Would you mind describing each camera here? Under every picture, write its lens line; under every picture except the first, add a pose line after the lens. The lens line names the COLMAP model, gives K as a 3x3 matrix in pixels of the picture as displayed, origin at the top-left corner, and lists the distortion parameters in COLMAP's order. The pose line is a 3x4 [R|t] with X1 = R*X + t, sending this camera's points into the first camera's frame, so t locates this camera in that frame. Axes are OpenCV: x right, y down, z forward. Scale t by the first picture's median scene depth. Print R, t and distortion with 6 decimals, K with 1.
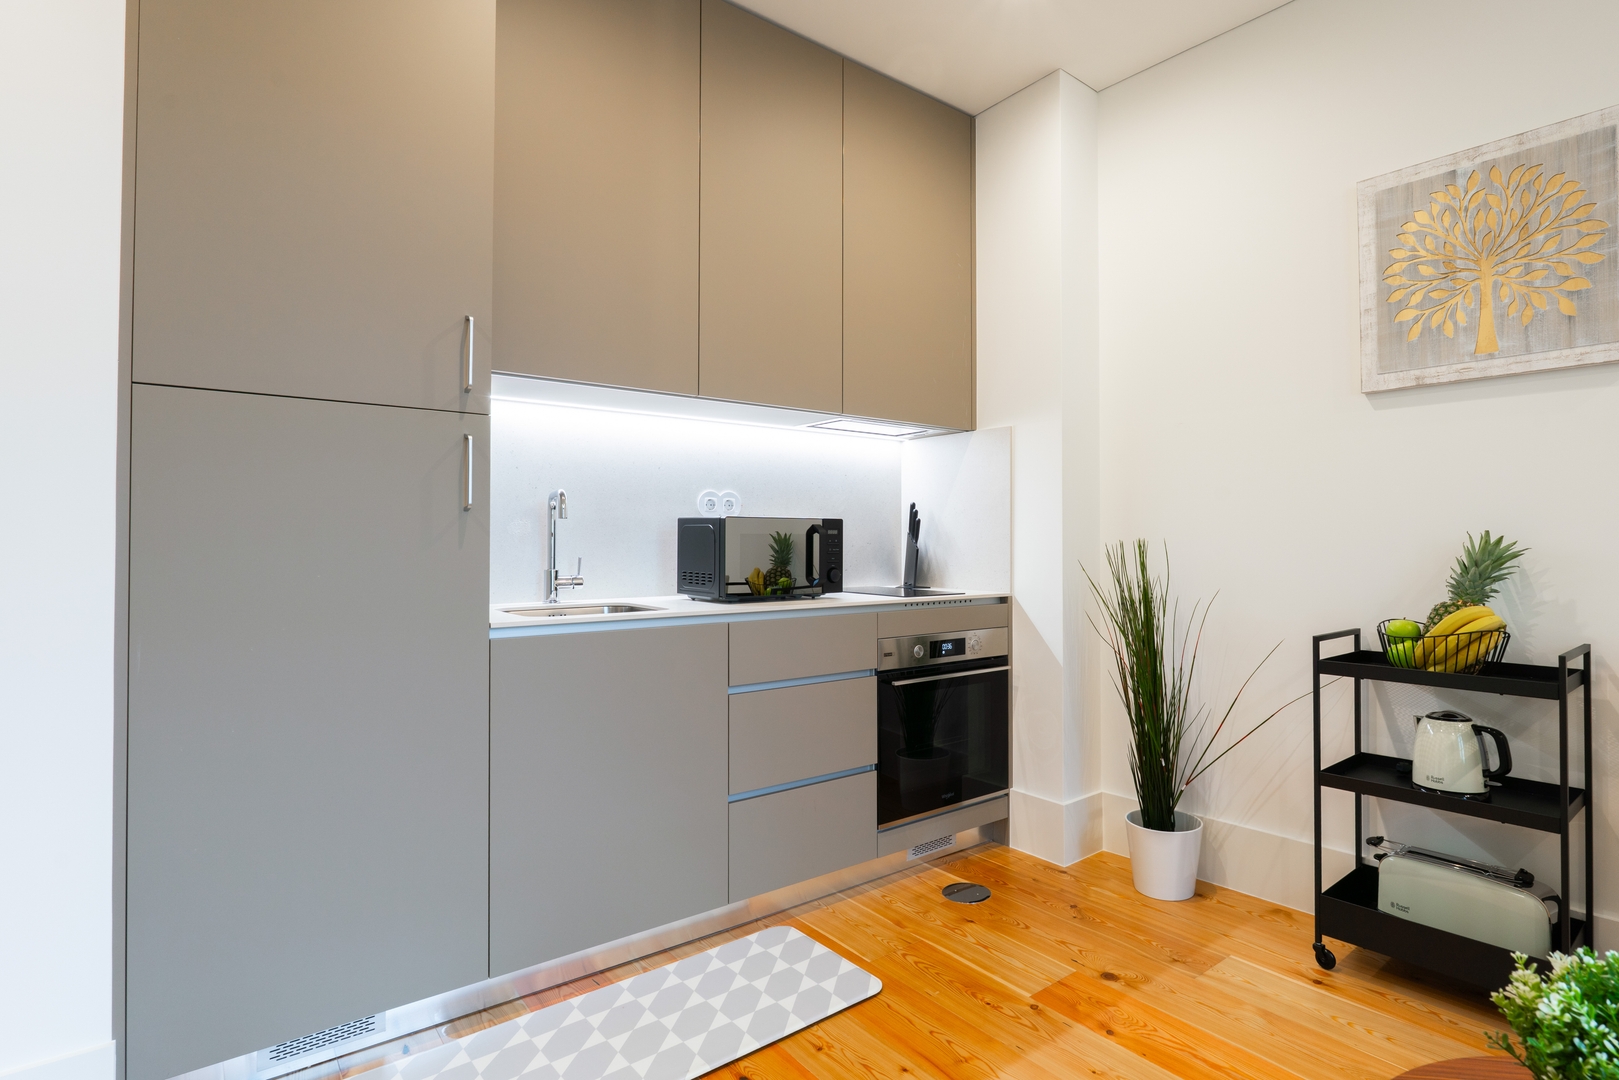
lens RADIAL K [[831.0, 0, 878.9], [0, 831.0, 525.4], [0, 0, 1]] dist [-0.000954, -0.000733]
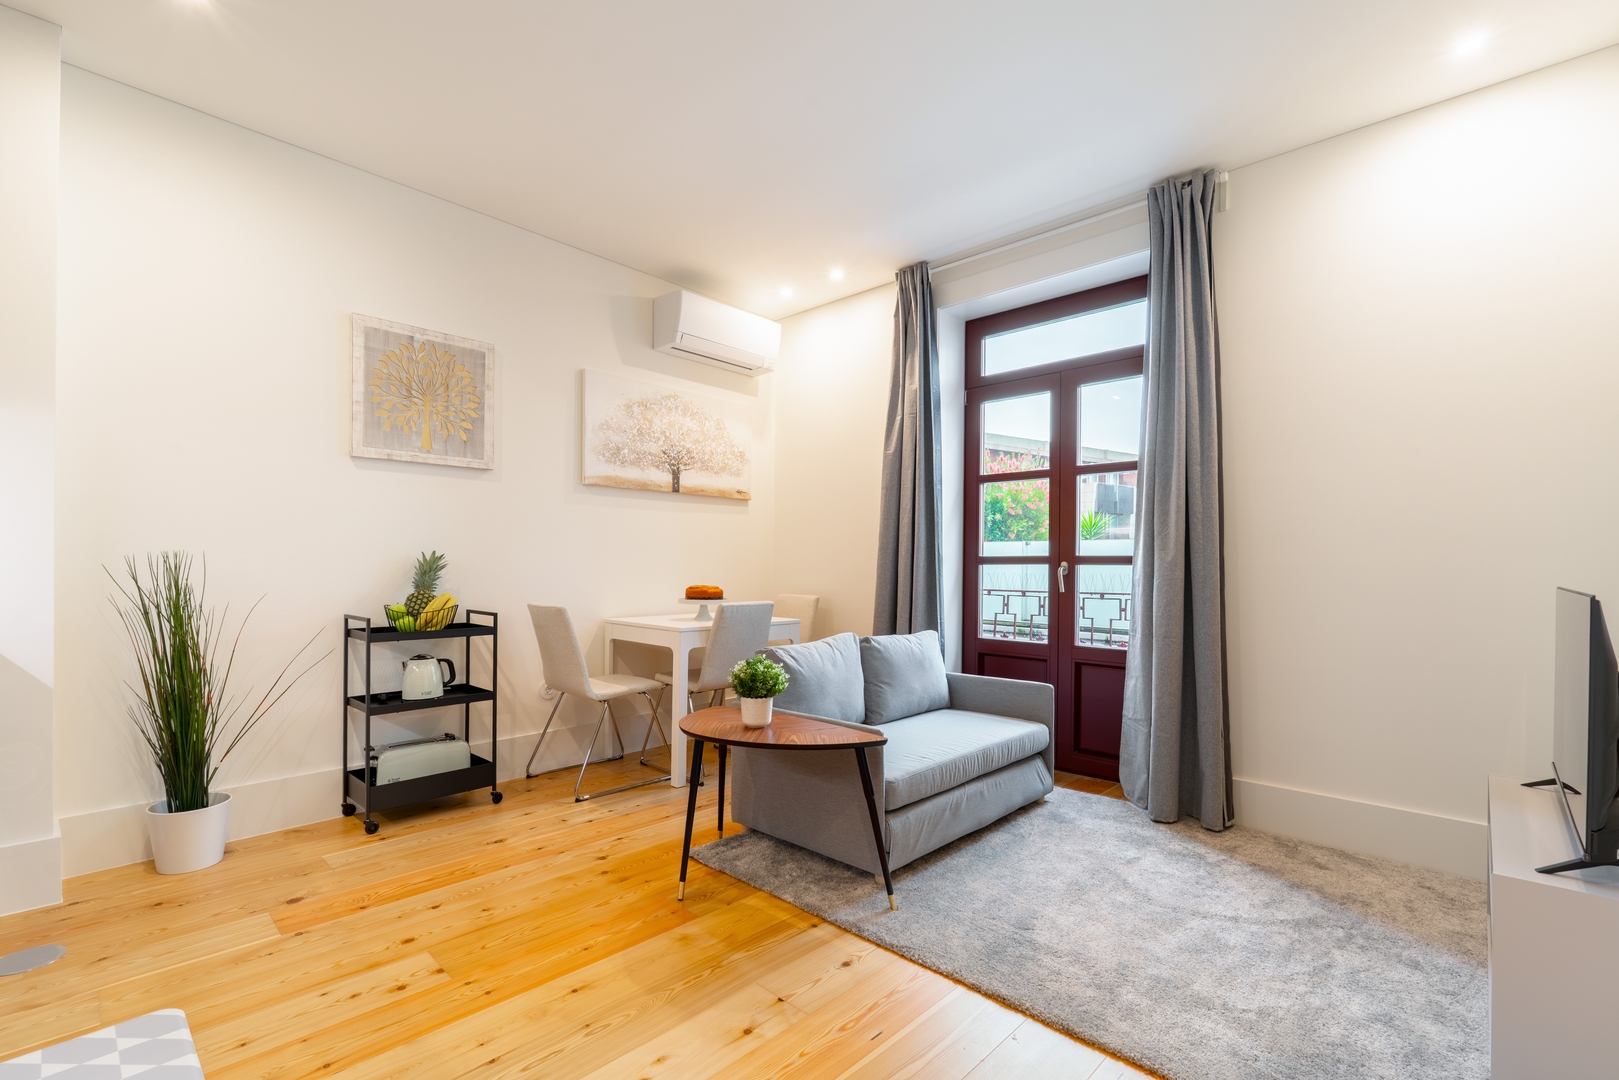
lens RADIAL K [[728.9, 0, 807.7], [0, 728.9, 565.0], [0, 0, 1]] dist [-0.000734, -0.000263]
pose [[-0.106536, -0.003687, 0.994302, -0.815335], [-0.029913, 0.999552, 0.000502, 0.010705], [-0.993859, -0.029690, -0.106599, 0.327717]]
